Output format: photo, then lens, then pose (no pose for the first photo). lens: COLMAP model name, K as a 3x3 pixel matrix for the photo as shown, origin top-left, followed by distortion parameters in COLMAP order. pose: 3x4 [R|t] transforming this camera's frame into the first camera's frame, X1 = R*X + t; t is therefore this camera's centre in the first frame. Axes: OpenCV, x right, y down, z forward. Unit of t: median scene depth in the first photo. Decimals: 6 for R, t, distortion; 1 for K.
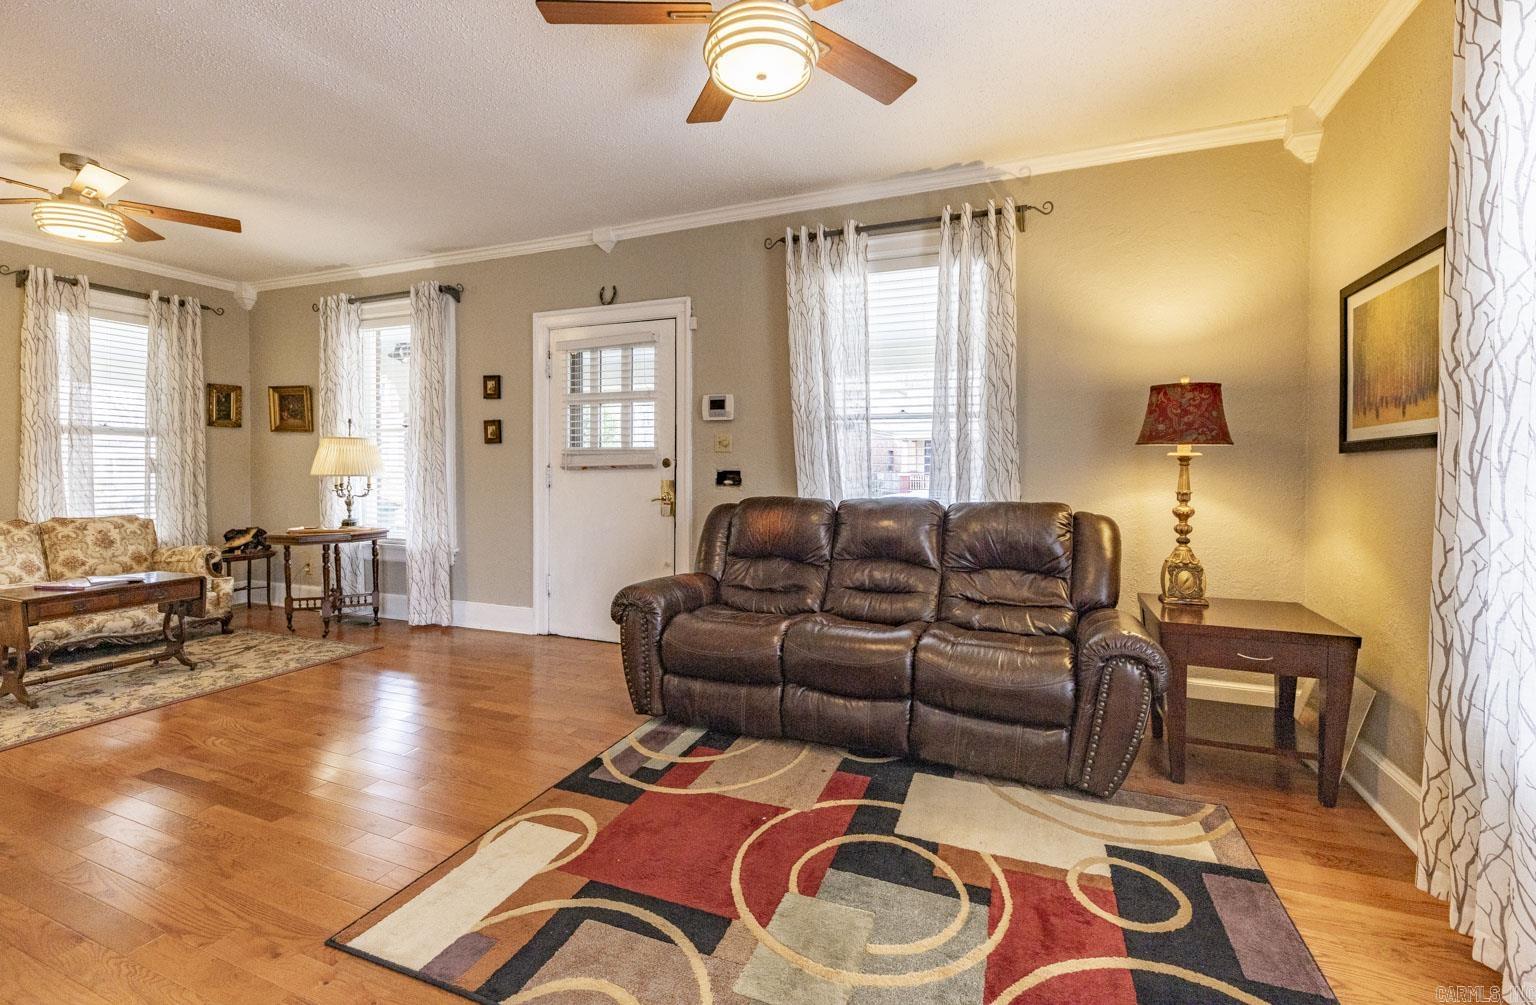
lens RADIAL K [[685.9, 0, 741.0], [0, 685.9, 475.3], [0, 0, 1]] dist [0.027499, -0.014993]
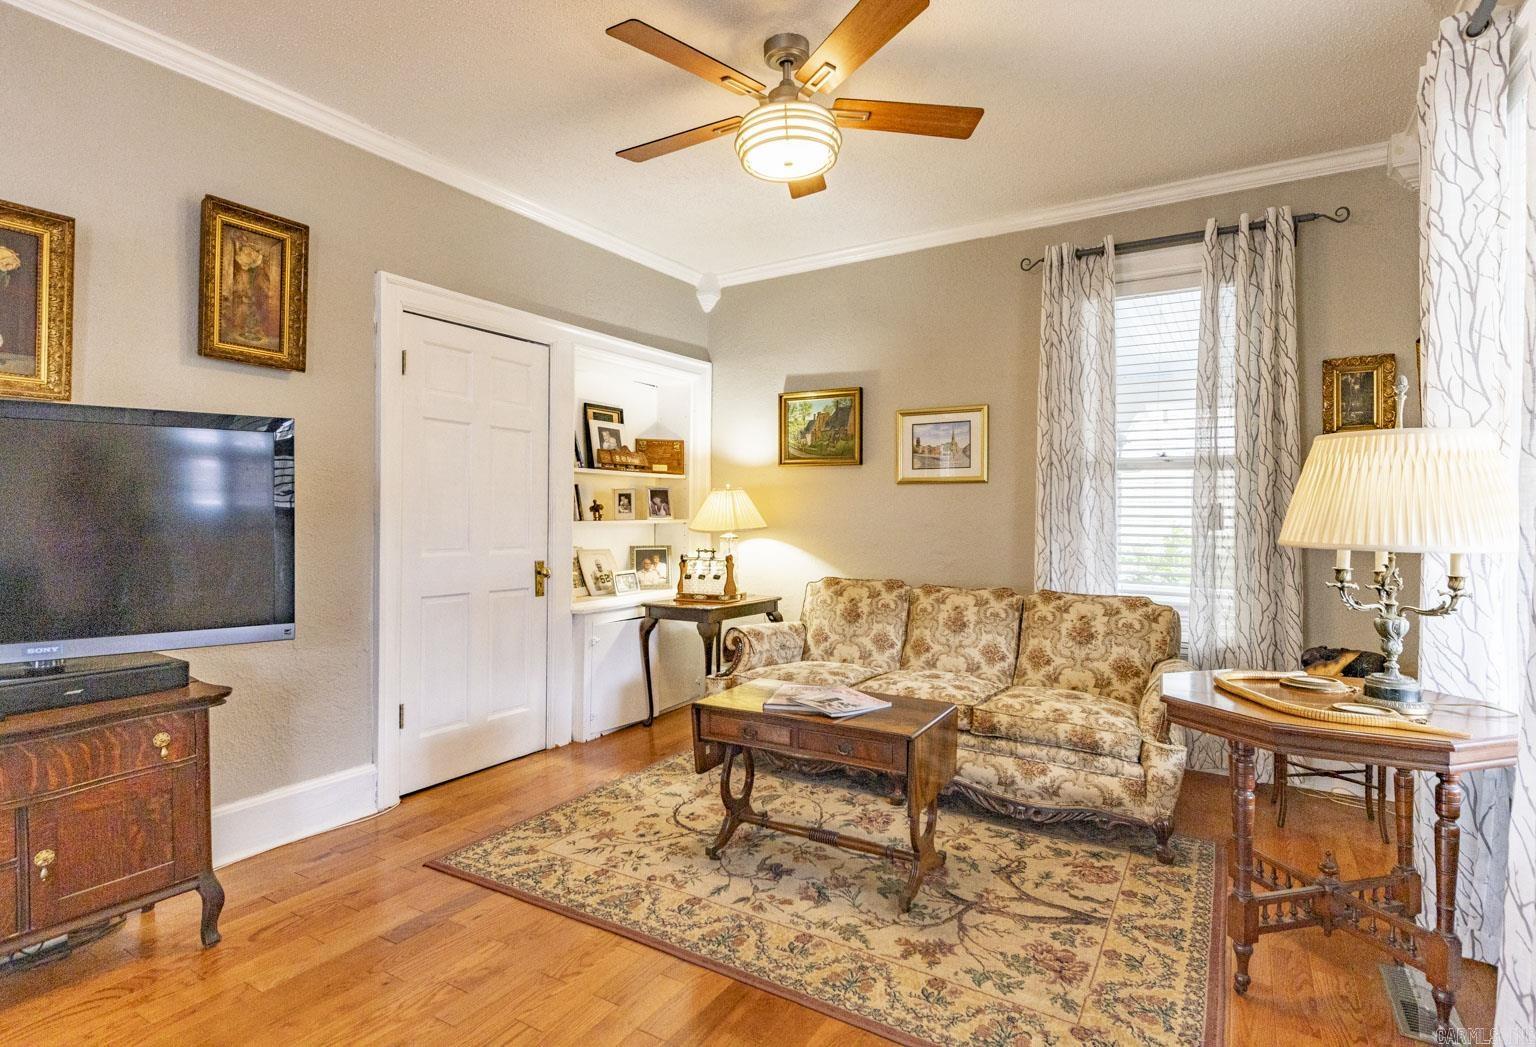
lens RADIAL K [[764.4, 0, 771.1], [0, 764.4, 514.3], [0, 0, 1]] dist [0.011440, -0.001407]
pose [[-0.112095, -0.001981, -0.993696, -0.167644], [-0.016037, 0.999871, -0.000184, -0.011086], [0.993568, 0.015915, -0.112112, 0.767642]]
